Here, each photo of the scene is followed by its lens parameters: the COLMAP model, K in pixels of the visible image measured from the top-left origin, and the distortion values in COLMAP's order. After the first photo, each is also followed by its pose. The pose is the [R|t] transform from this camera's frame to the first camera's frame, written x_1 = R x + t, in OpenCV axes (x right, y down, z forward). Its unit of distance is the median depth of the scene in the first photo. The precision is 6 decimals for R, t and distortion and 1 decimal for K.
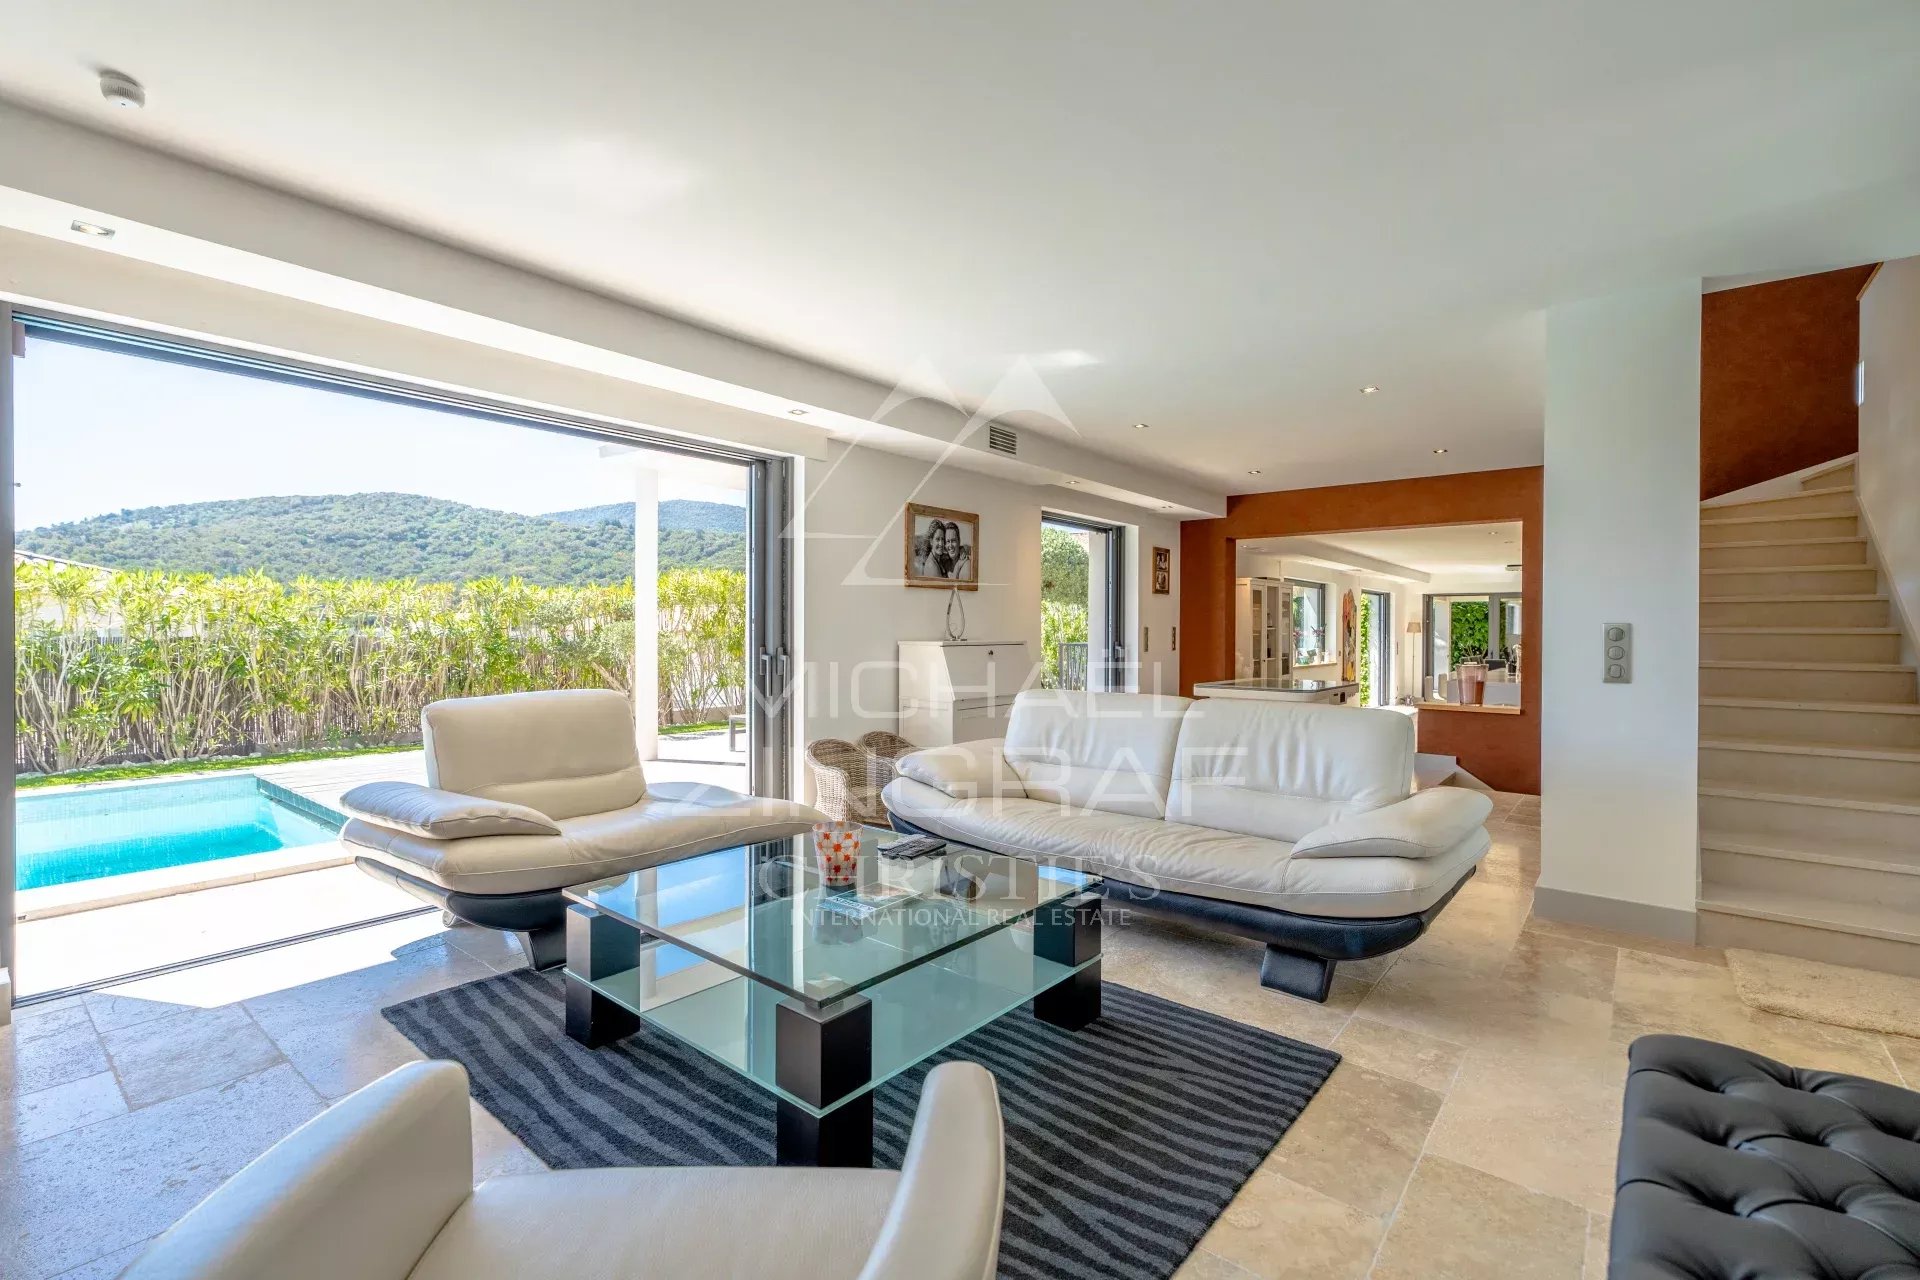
lens RADIAL K [[855.2, 0, 958.6], [0, 855.2, 639.3], [0, 0, 1]] dist [-0.003581, -0.001055]
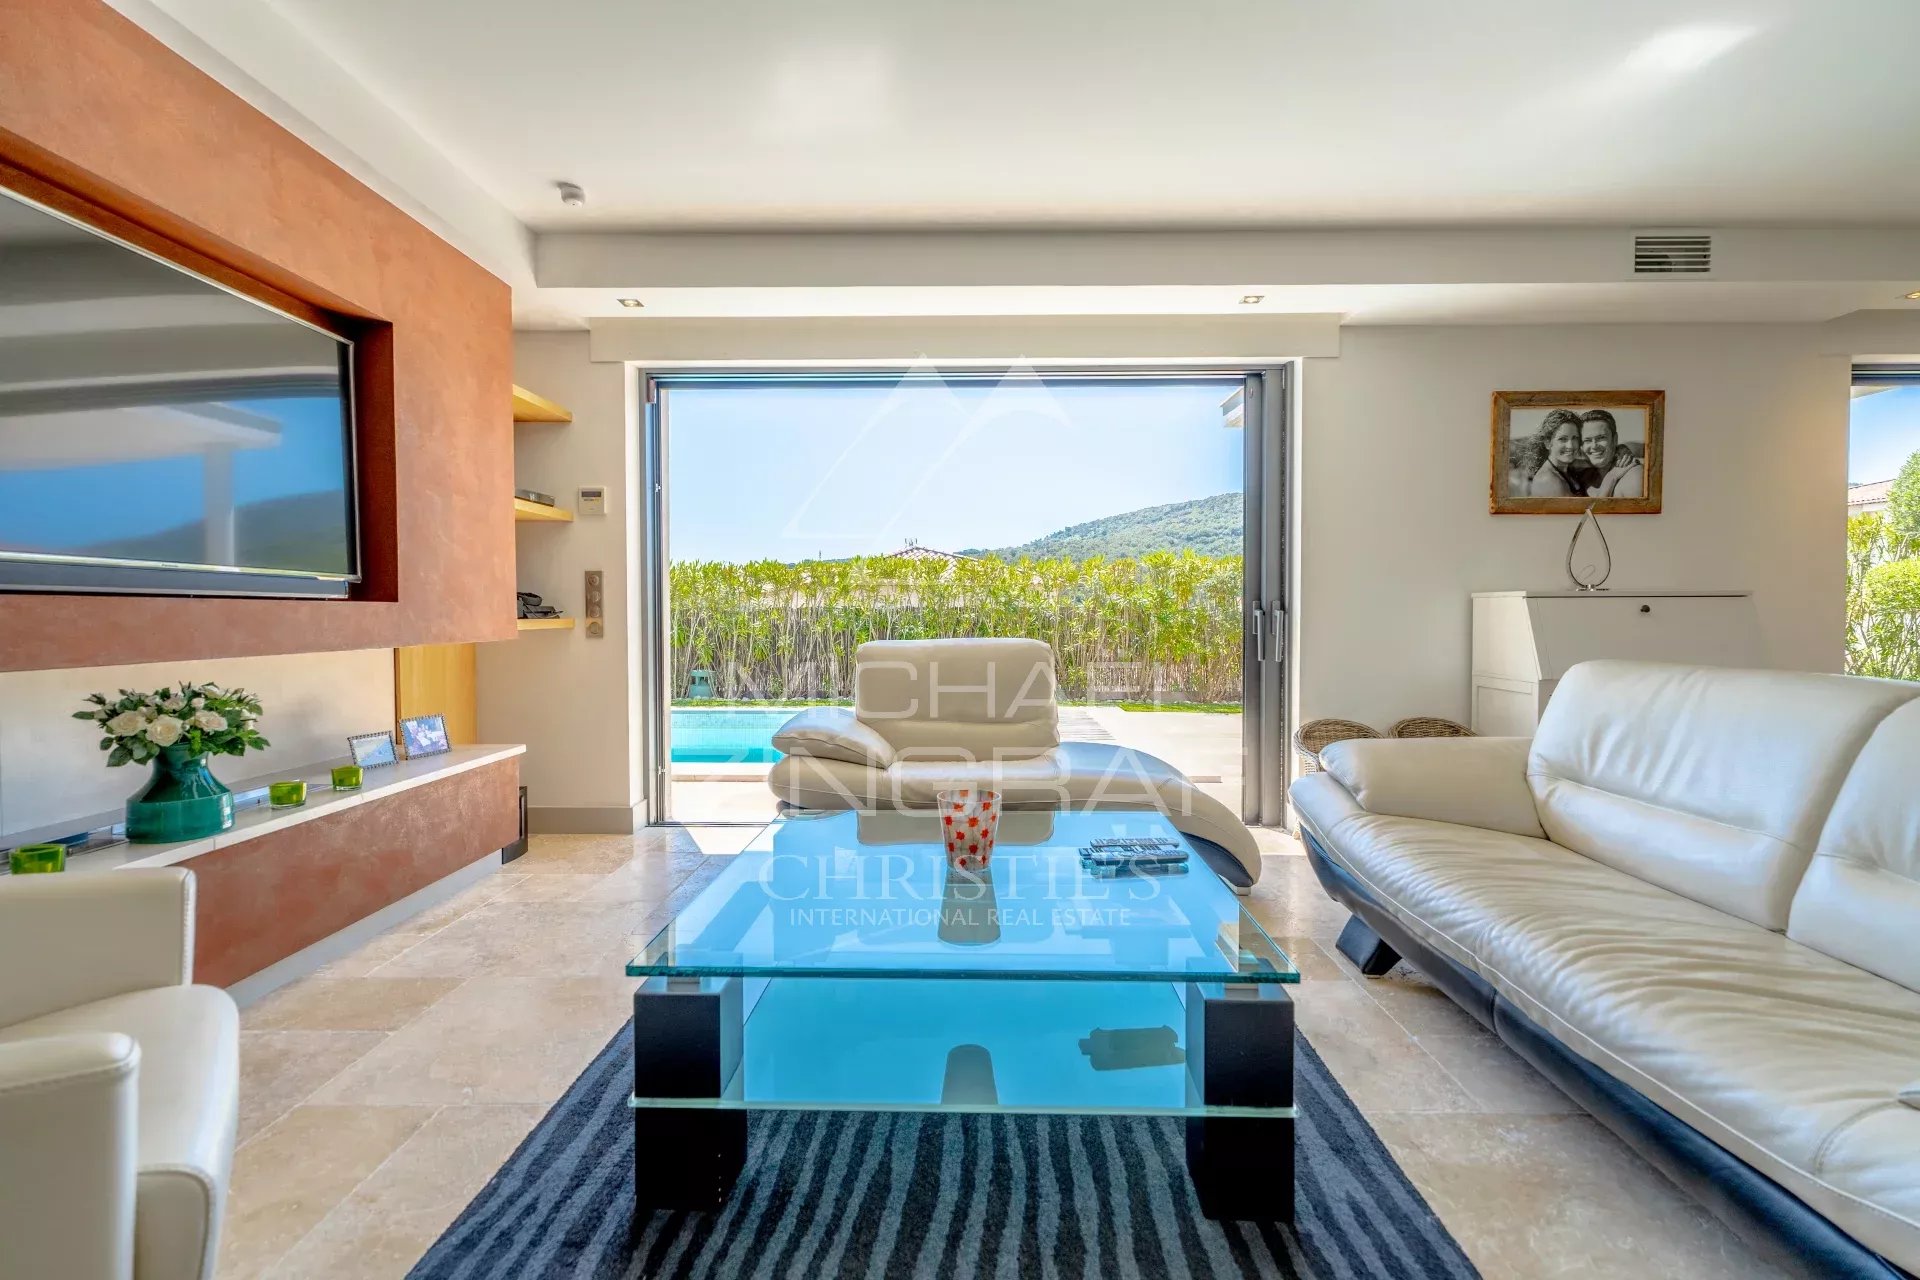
lens RADIAL K [[855.2, 0, 955.7], [0, 855.2, 634.1], [0, 0, 1]] dist [-0.003581, -0.001055]
pose [[0.619600, 0.015774, -0.784760, 0.212730], [-0.005844, 0.999863, 0.015483, 0.027061], [0.784896, -0.005007, 0.619607, 0.231171]]
